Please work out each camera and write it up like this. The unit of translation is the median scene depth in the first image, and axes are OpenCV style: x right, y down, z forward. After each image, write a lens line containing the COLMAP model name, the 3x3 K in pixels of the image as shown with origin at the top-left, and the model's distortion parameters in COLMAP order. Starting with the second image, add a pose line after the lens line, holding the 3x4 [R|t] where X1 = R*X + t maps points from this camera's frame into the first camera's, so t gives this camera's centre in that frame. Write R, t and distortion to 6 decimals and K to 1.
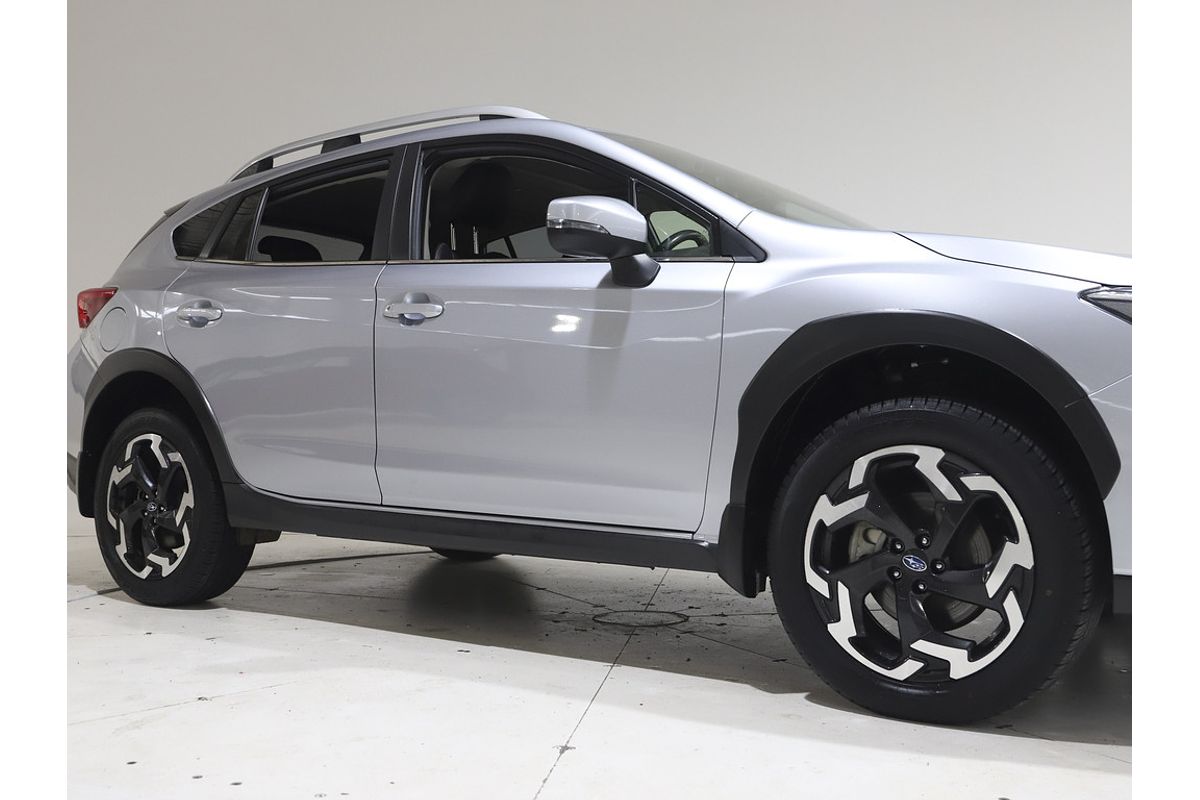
lens RADIAL K [[1121.1, 0, 609.0], [0, 1121.1, 404.8], [0, 0, 1]] dist [0.008922, 0.000000]
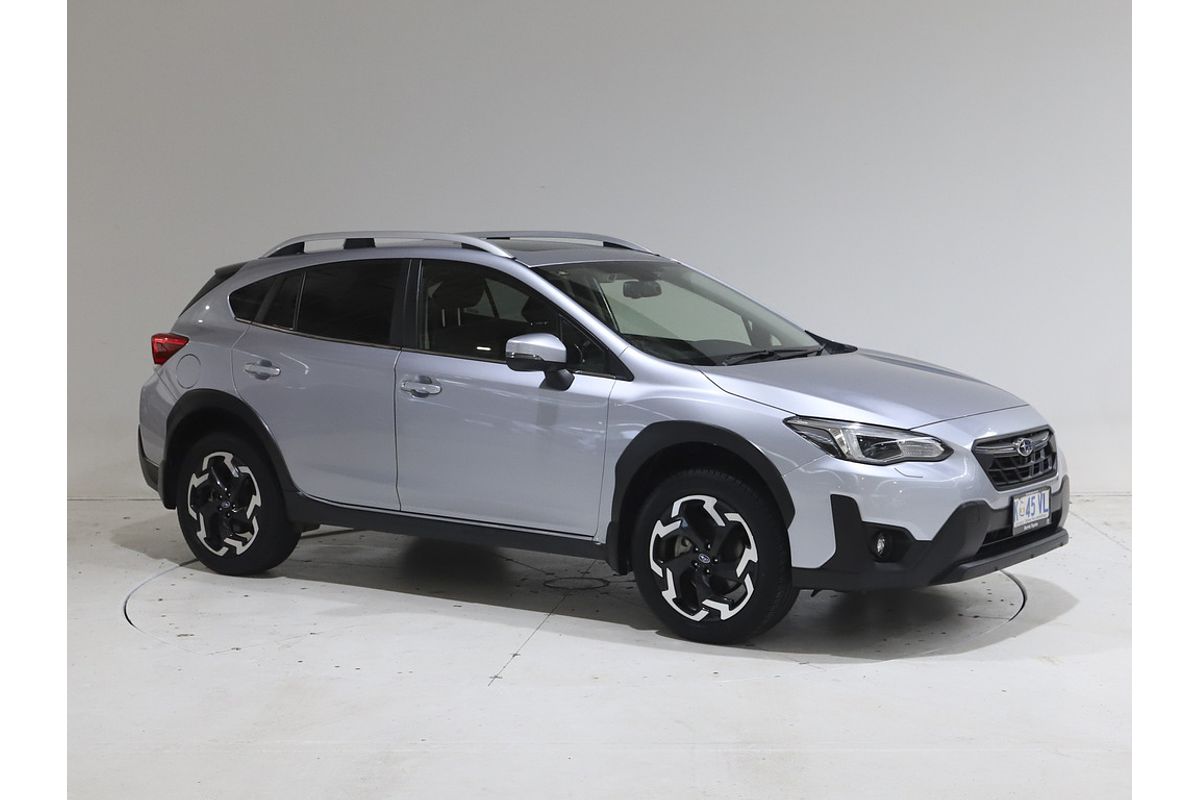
lens RADIAL K [[1526.6, 0, 594.9], [0, 1526.6, 395.2], [0, 0, 1]] dist [0.072355, 0.000000]
pose [[0.999880, -0.004739, -0.014765, 0.095399], [0.005886, 0.996885, 0.078647, -0.239358], [0.014347, -0.078724, 0.996793, -1.095247]]
